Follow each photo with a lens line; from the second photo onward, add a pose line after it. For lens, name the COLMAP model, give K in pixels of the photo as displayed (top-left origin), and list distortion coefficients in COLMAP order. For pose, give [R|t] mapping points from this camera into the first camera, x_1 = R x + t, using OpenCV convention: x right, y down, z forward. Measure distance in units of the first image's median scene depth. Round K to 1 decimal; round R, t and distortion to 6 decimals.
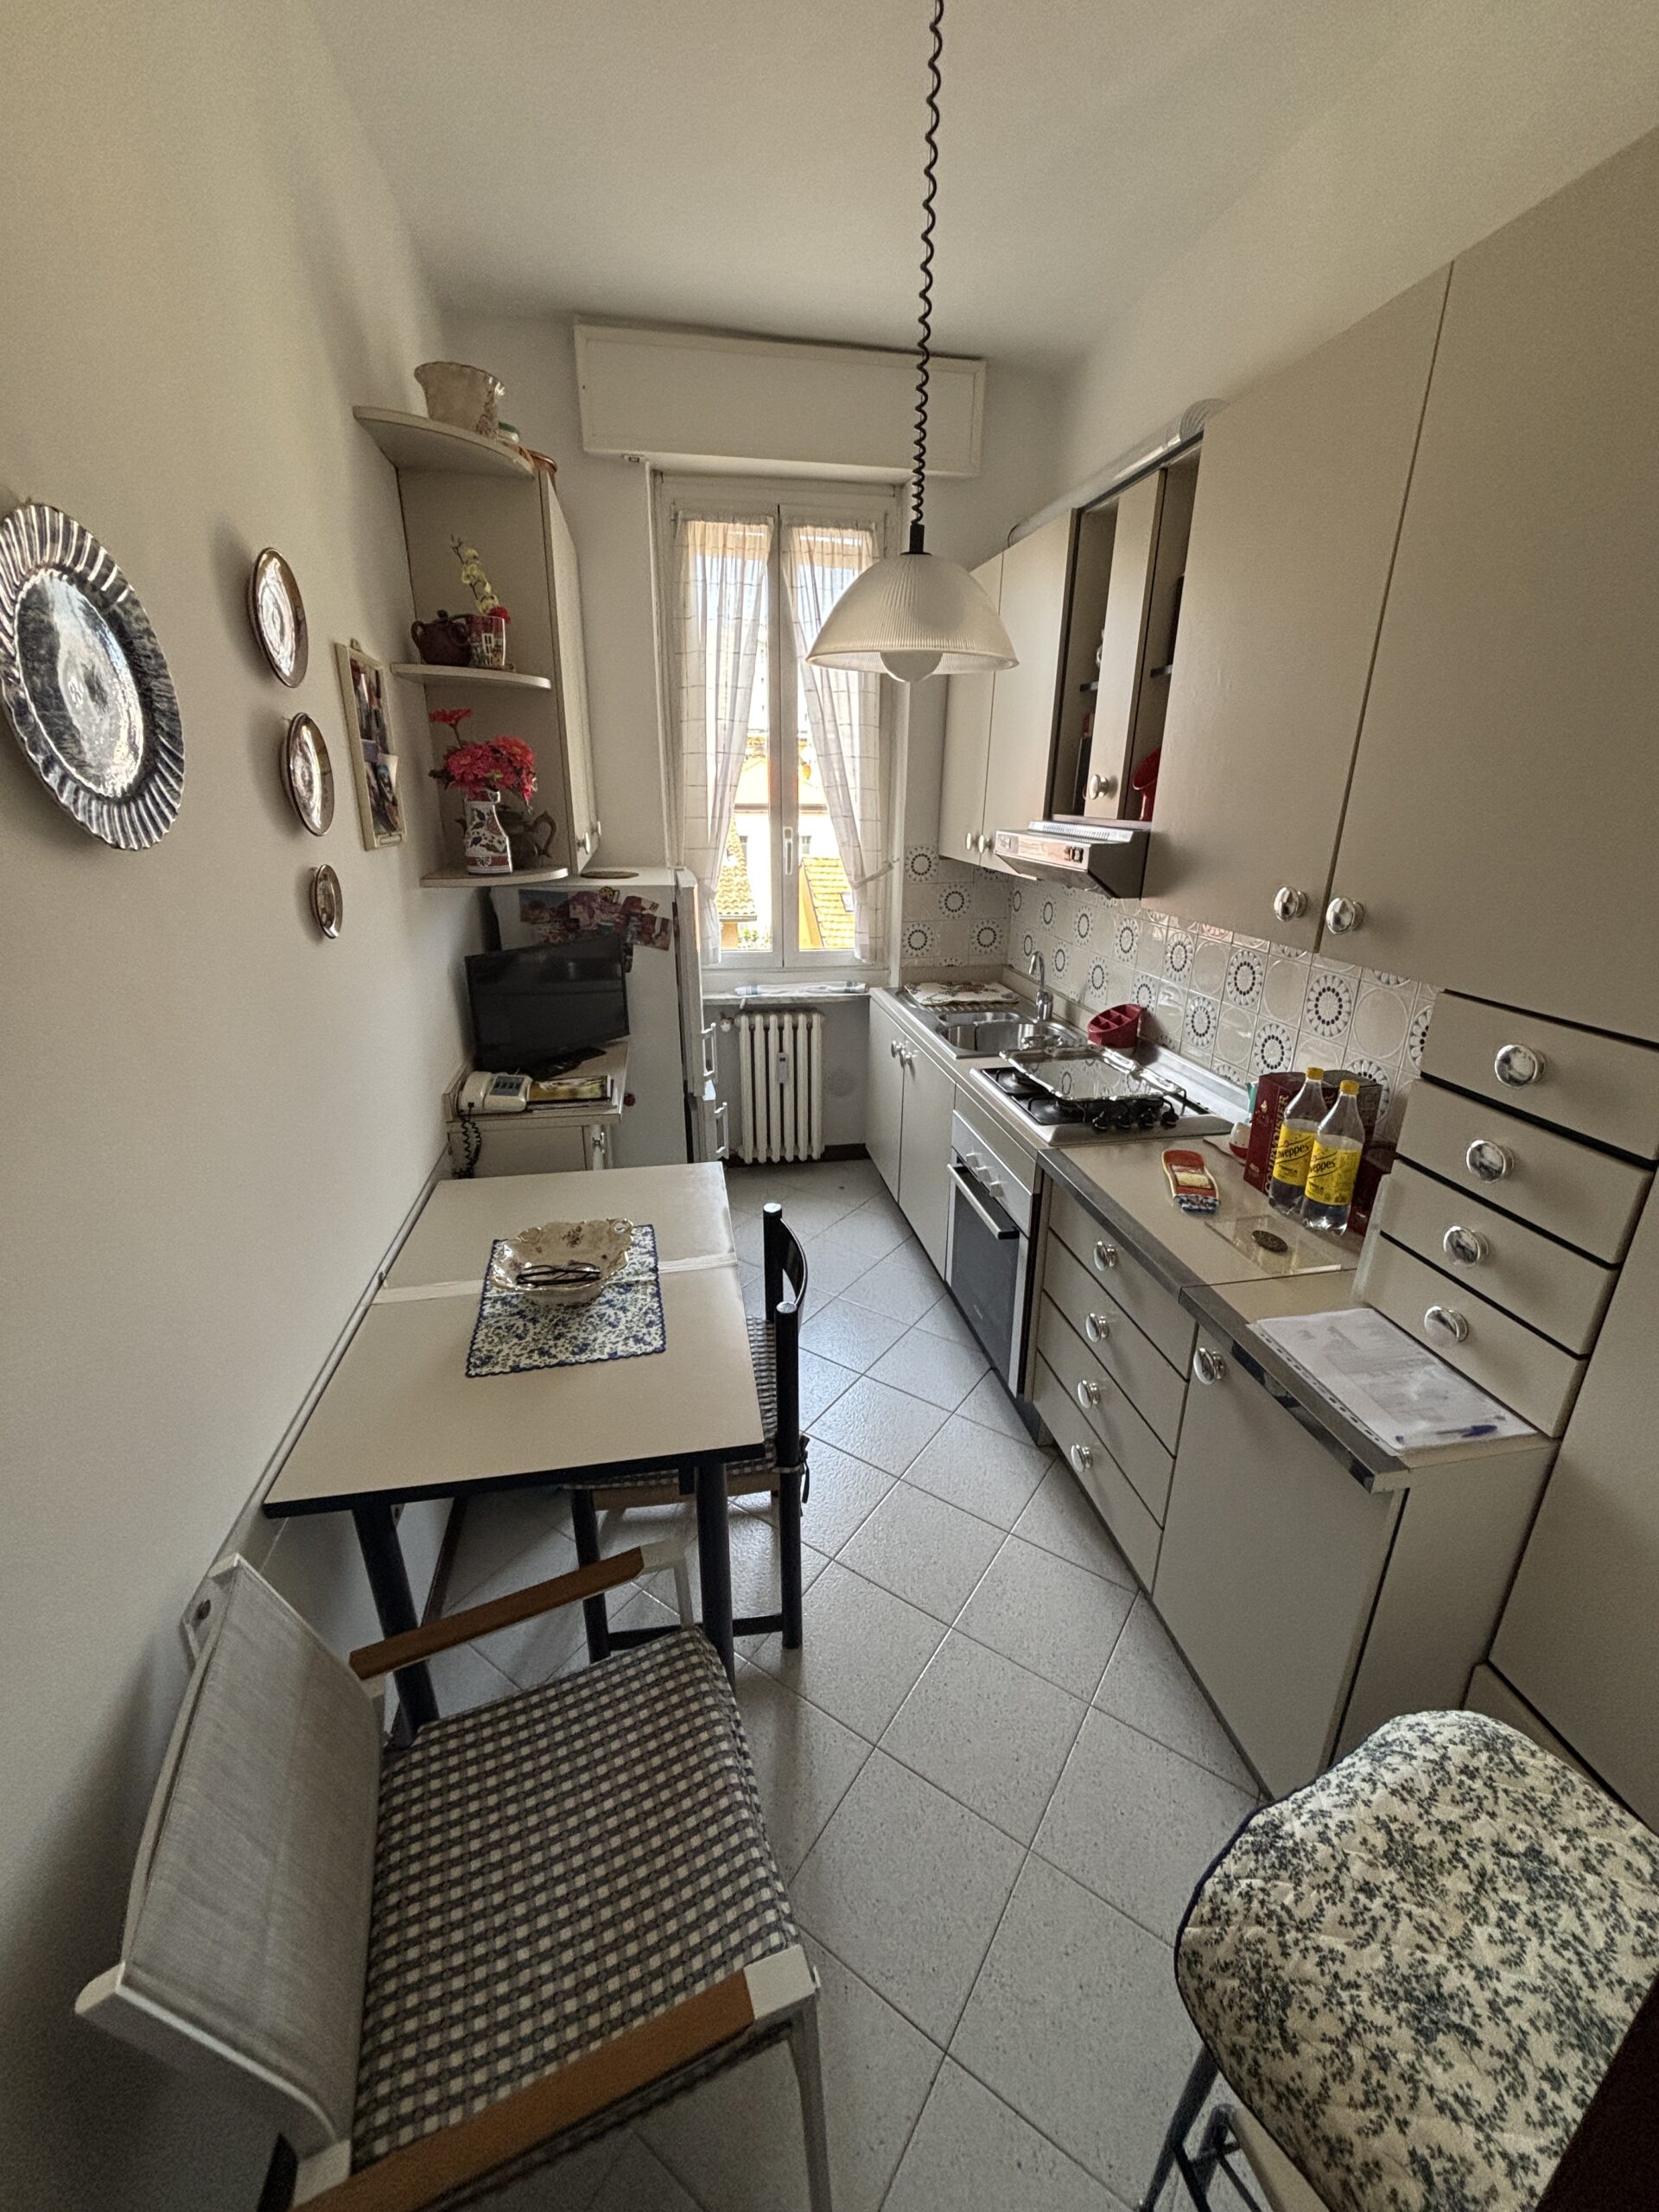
lens RADIAL K [[894.8, 0, 835.0], [0, 894.8, 1100.7], [0, 0, 1]] dist [0.005891, 0.000801]
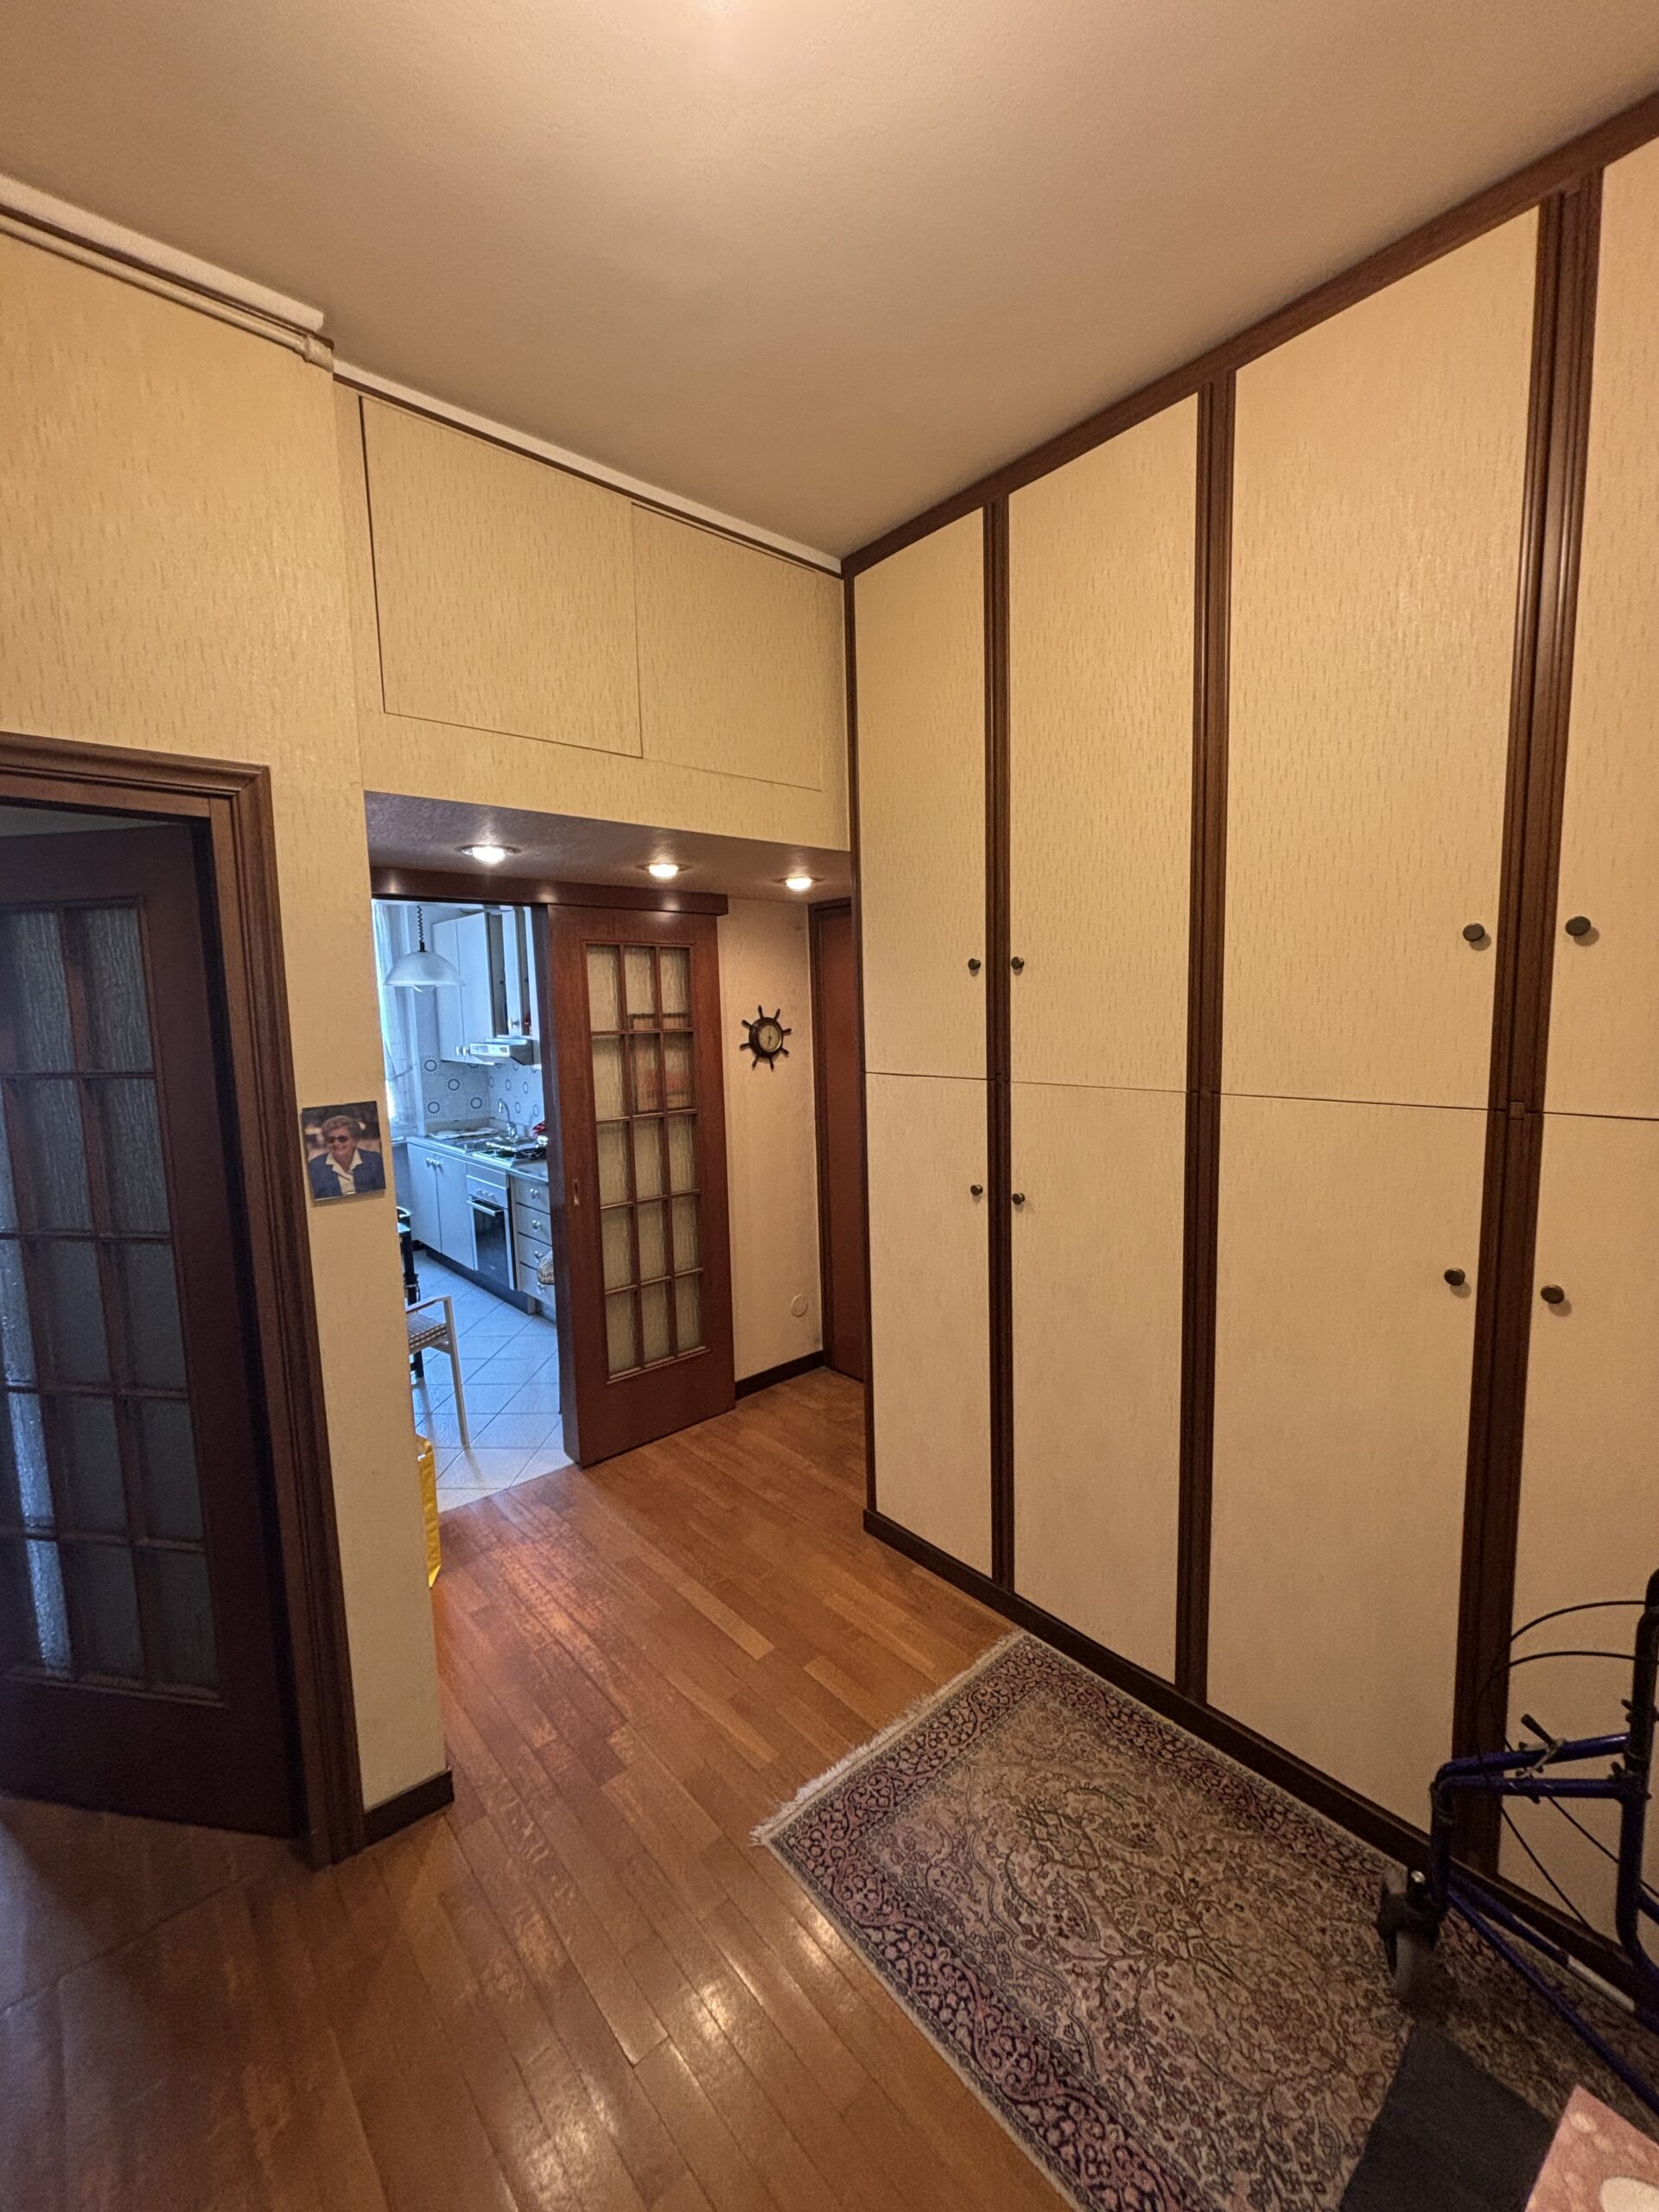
lens RADIAL K [[894.8, 0, 835.0], [0, 894.8, 1100.7], [0, 0, 1]] dist [0.005891, 0.000801]
pose [[0.856767, -0.093307, 0.507193, -0.132673], [0.207269, 0.962868, -0.172990, 0.295360], [-0.472218, 0.253337, 0.844293, -0.917707]]
